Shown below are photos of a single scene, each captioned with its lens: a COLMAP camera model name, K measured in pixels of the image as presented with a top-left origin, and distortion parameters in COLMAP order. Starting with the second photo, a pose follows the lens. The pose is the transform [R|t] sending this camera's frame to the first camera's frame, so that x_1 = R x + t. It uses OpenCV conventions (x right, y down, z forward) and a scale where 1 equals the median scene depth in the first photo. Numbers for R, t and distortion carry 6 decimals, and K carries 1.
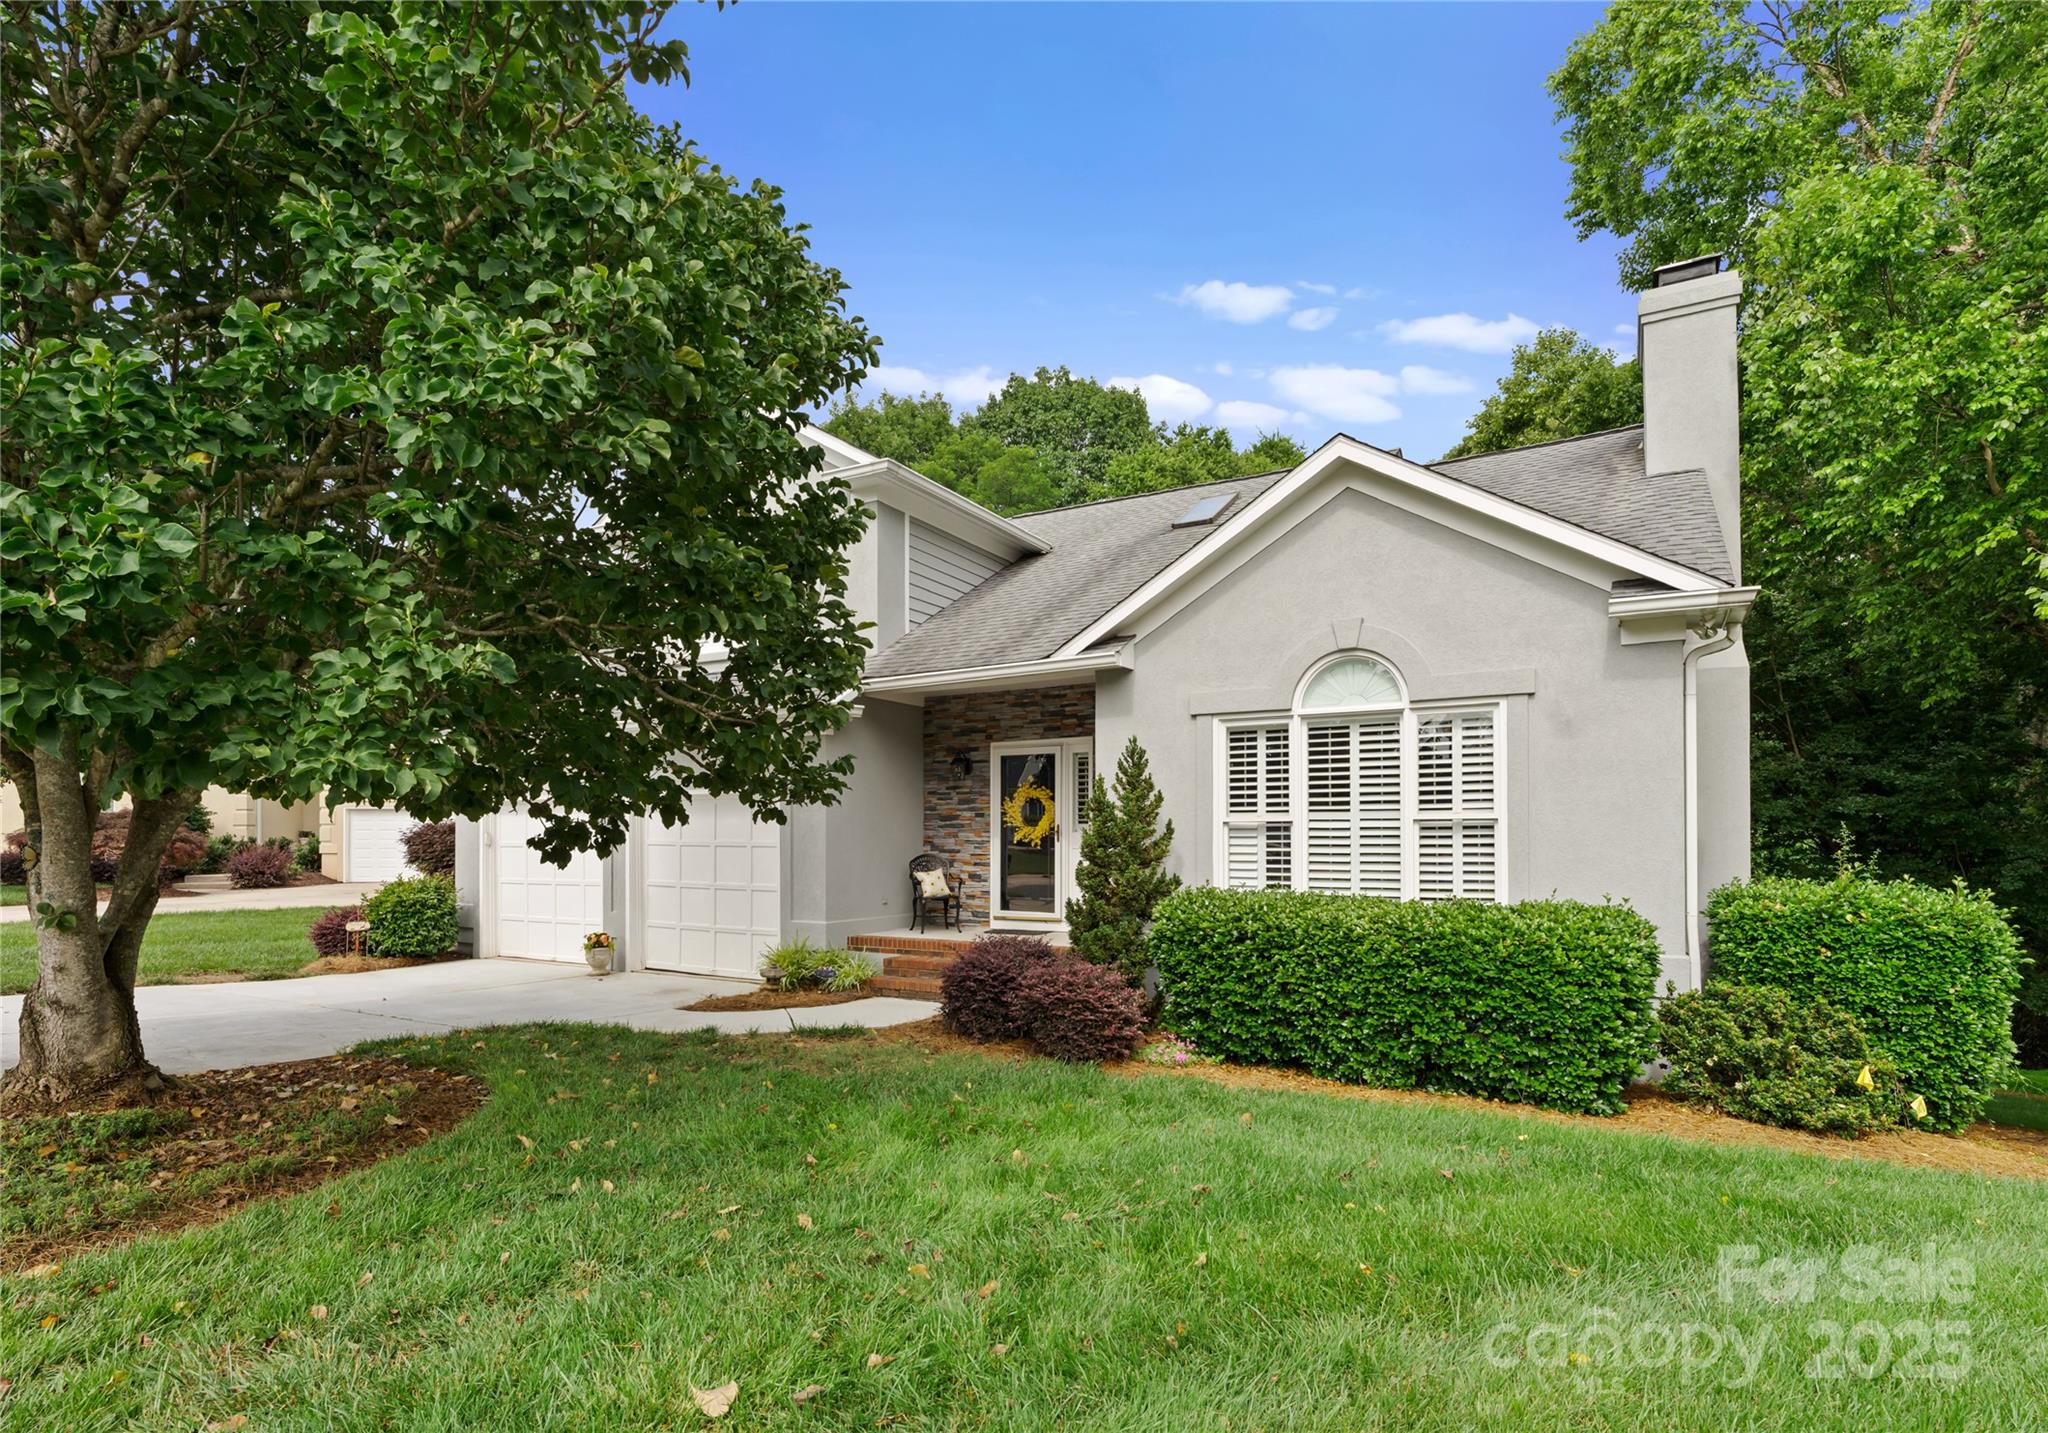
lens RADIAL K [[1006.0, 0, 1026.1], [0, 1006.0, 806.5], [0, 0, 1]] dist [0.002715, 0.000383]
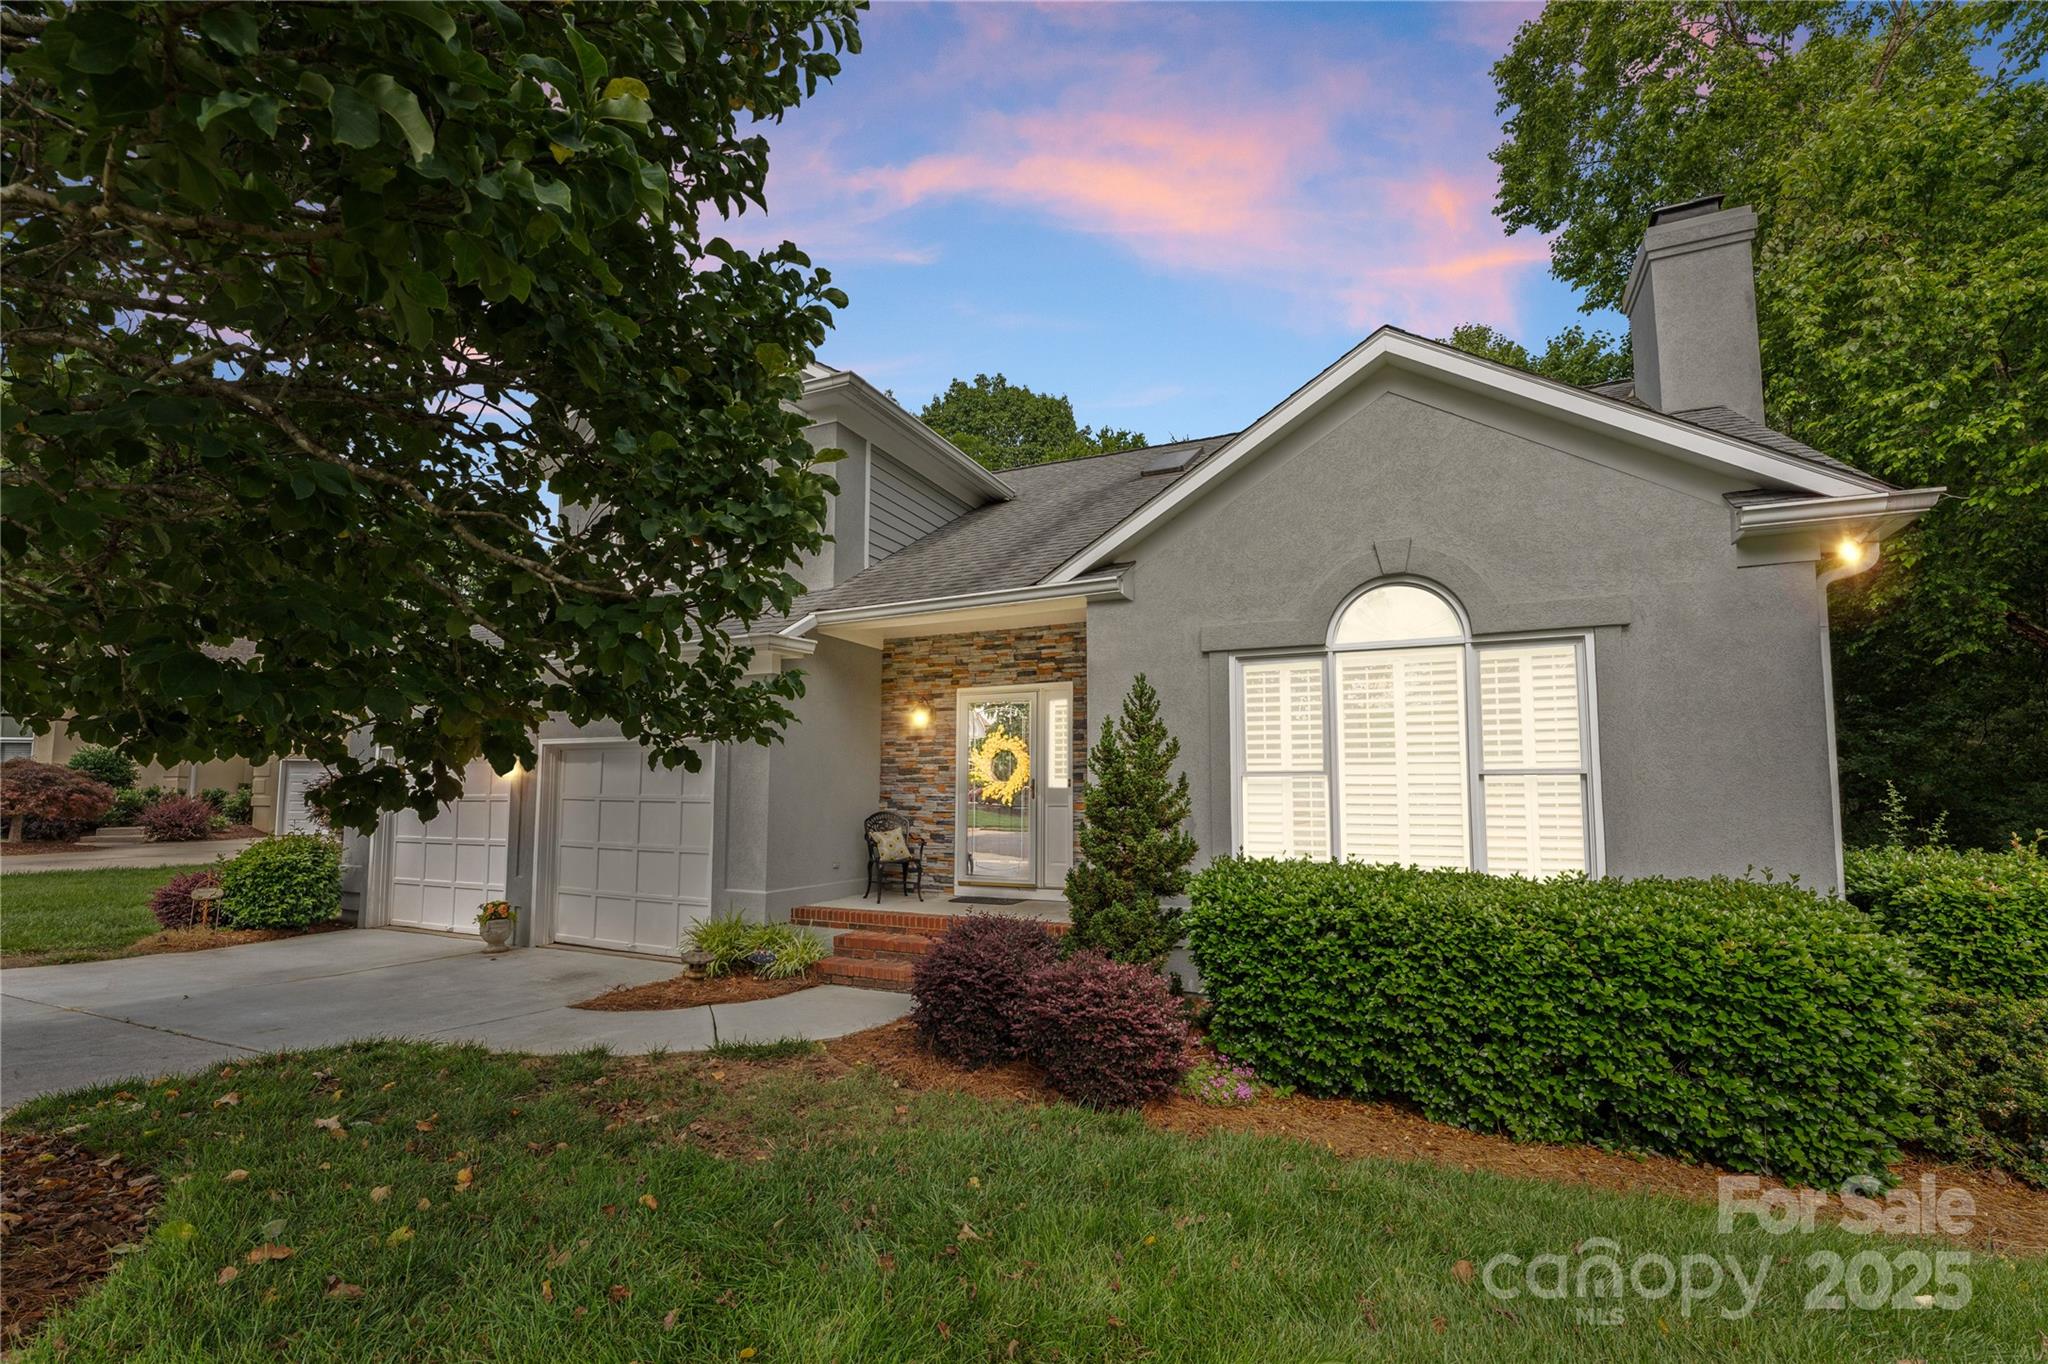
lens RADIAL K [[872.0, 0, 1025.2], [0, 872.0, 712.2], [0, 0, 1]] dist [0.000003, -0.000113]
pose [[0.996702, 0.012862, 0.080119, -0.055673], [-0.007851, 0.998011, -0.062553, 0.010293], [-0.080764, 0.061718, 0.994821, 0.322638]]
